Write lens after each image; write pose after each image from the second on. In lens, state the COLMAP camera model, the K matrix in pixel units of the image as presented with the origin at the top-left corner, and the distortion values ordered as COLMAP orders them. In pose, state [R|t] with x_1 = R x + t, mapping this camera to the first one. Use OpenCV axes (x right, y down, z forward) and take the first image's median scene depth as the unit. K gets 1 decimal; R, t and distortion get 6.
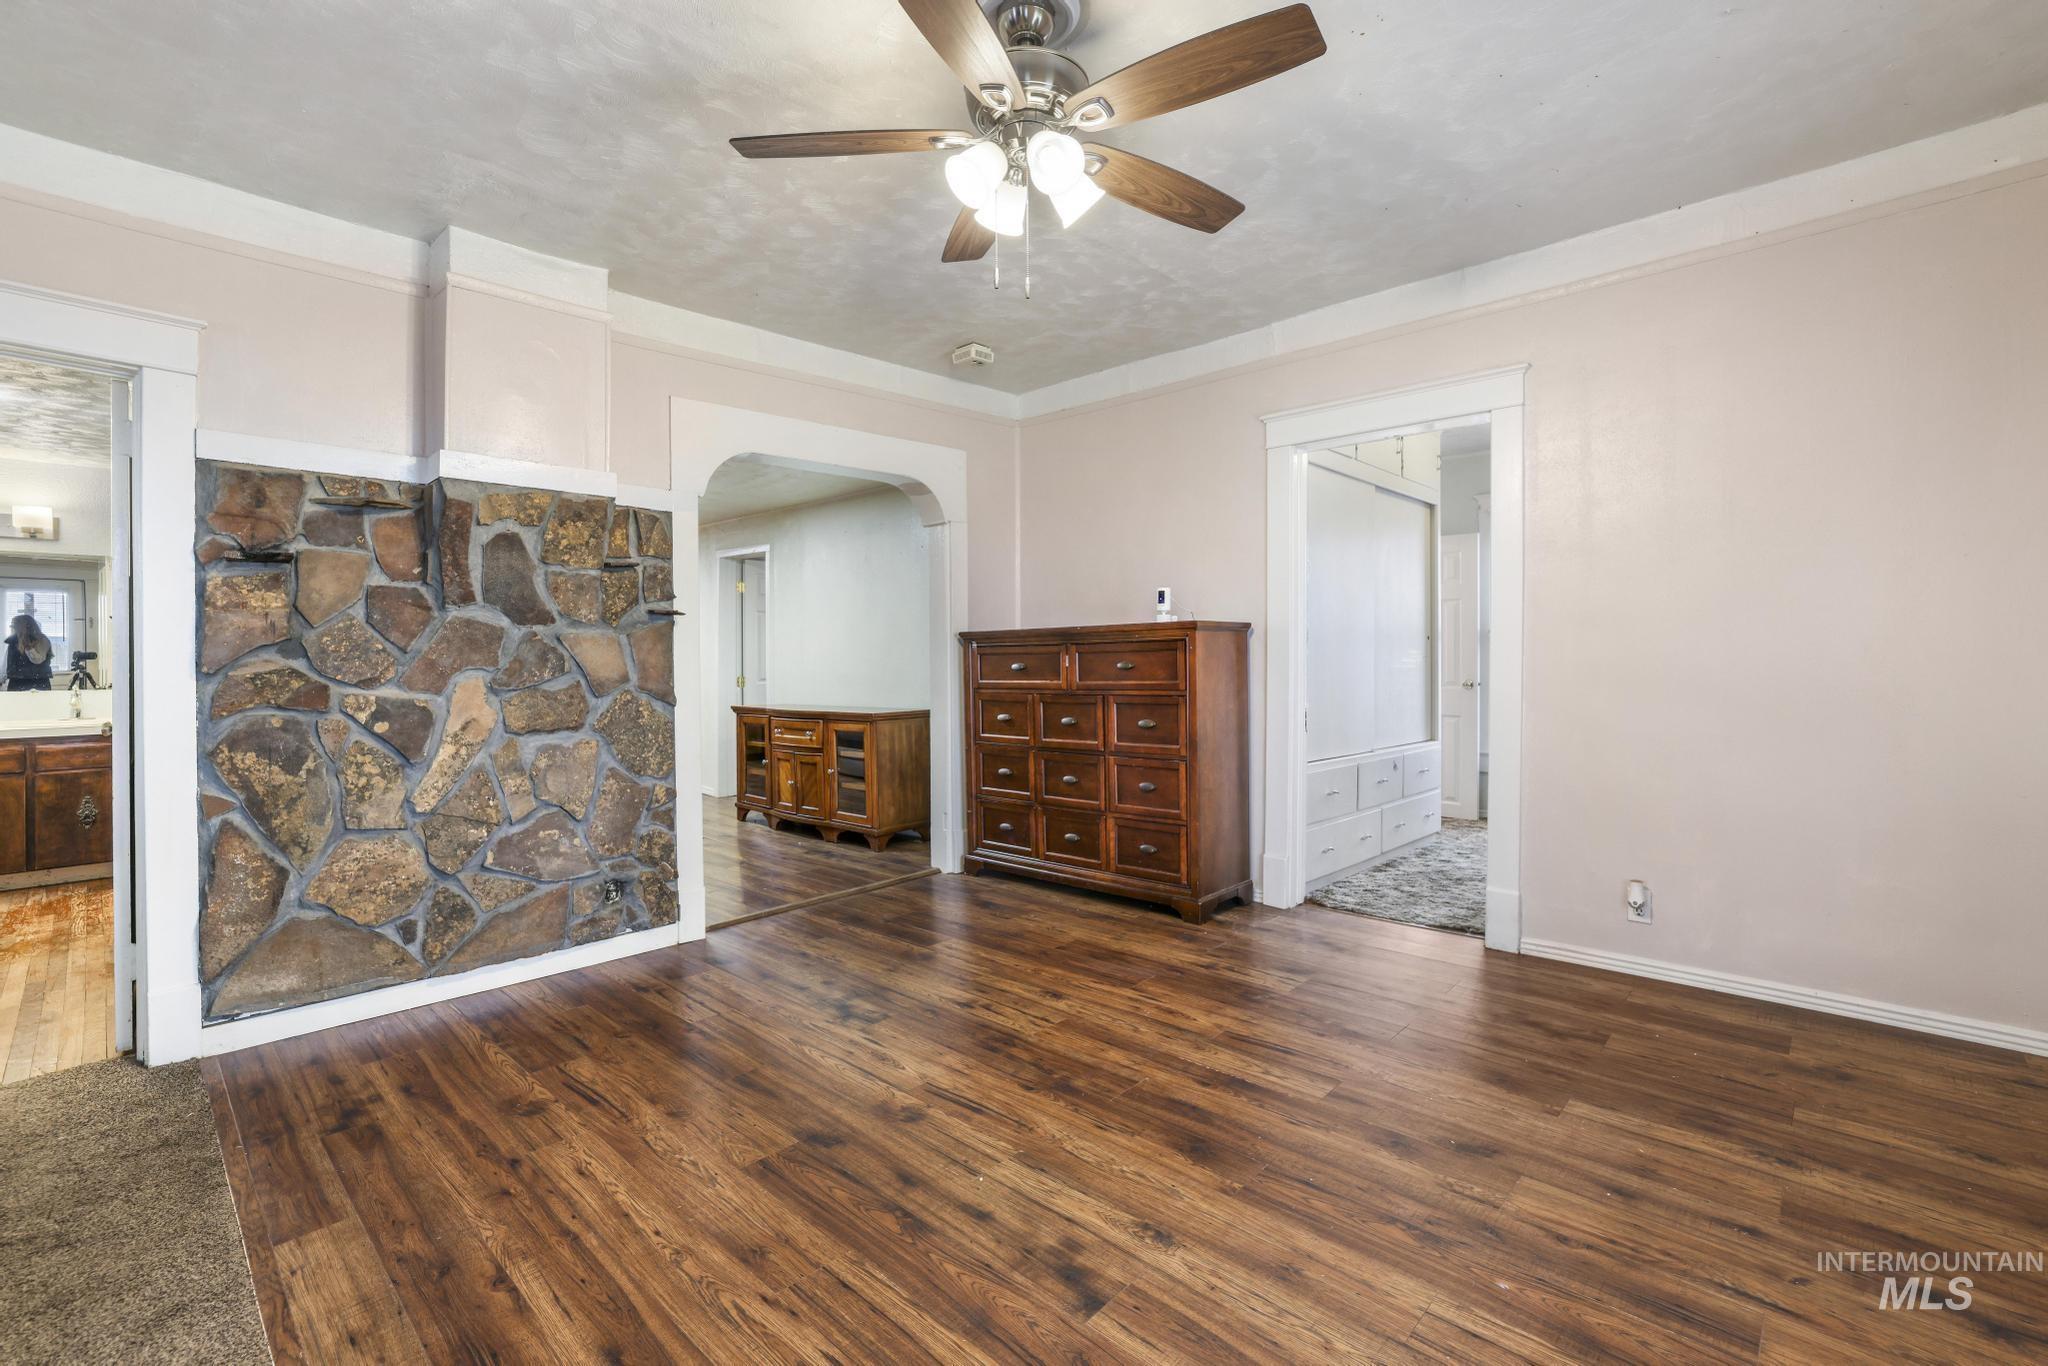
lens RADIAL K [[927.4, 0, 1020.5], [0, 927.4, 655.8], [0, 0, 1]] dist [-0.045306, 0.018006]
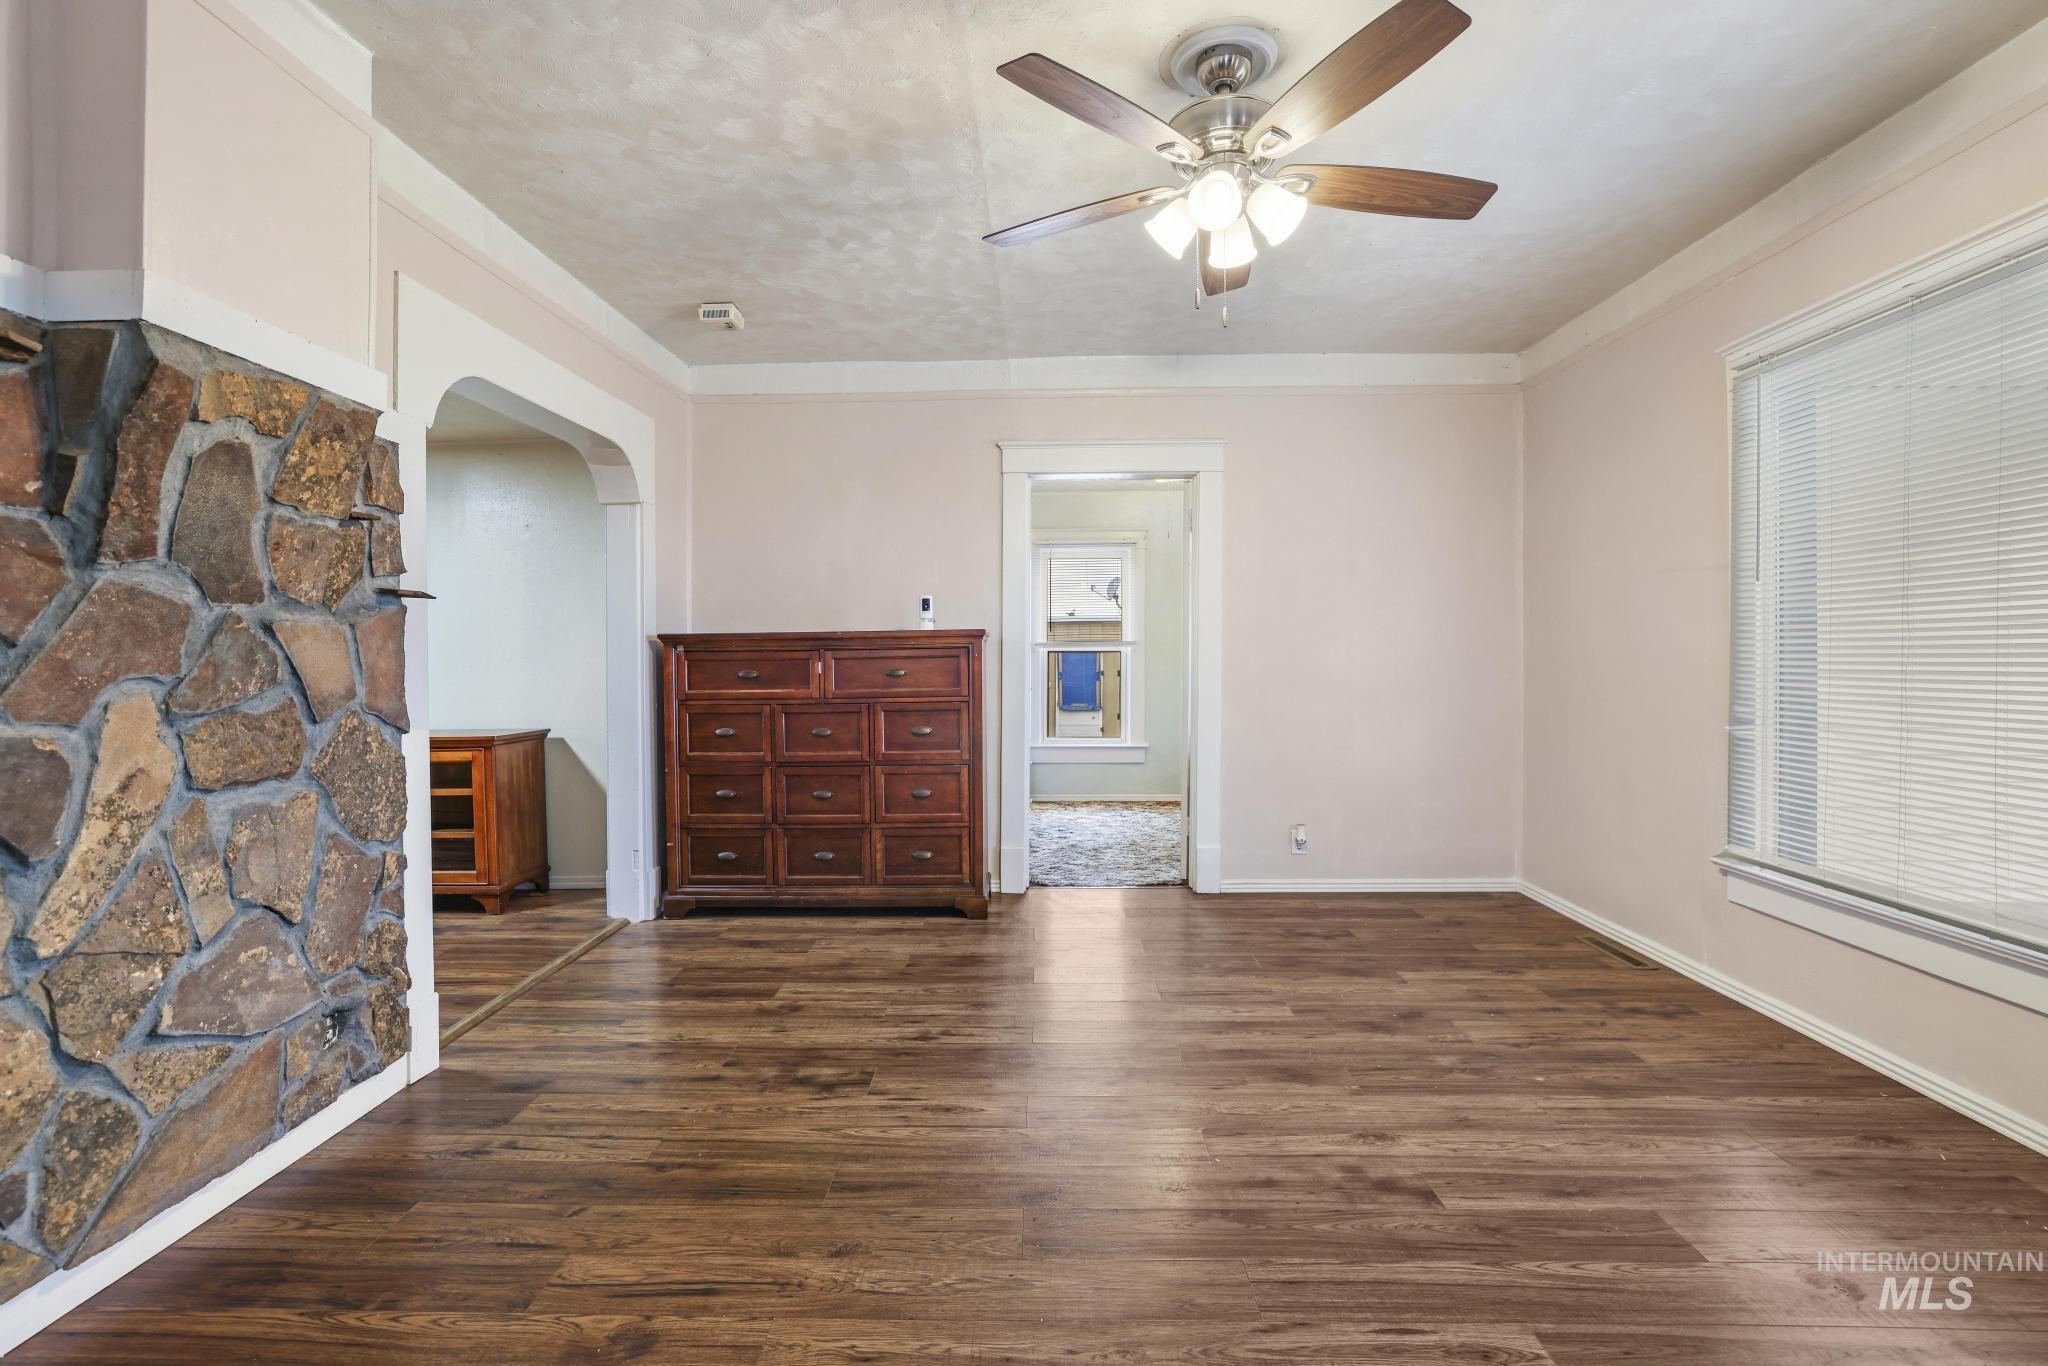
lens RADIAL K [[914.5, 0, 1023.1], [0, 914.5, 667.4], [0, 0, 1]] dist [-0.043491, 0.016289]
pose [[0.735835, 0.002563, 0.677156, -0.540242], [-0.002763, 0.999996, -0.000783, 0.006360], [-0.677155, -0.001295, 0.735839, 0.234770]]
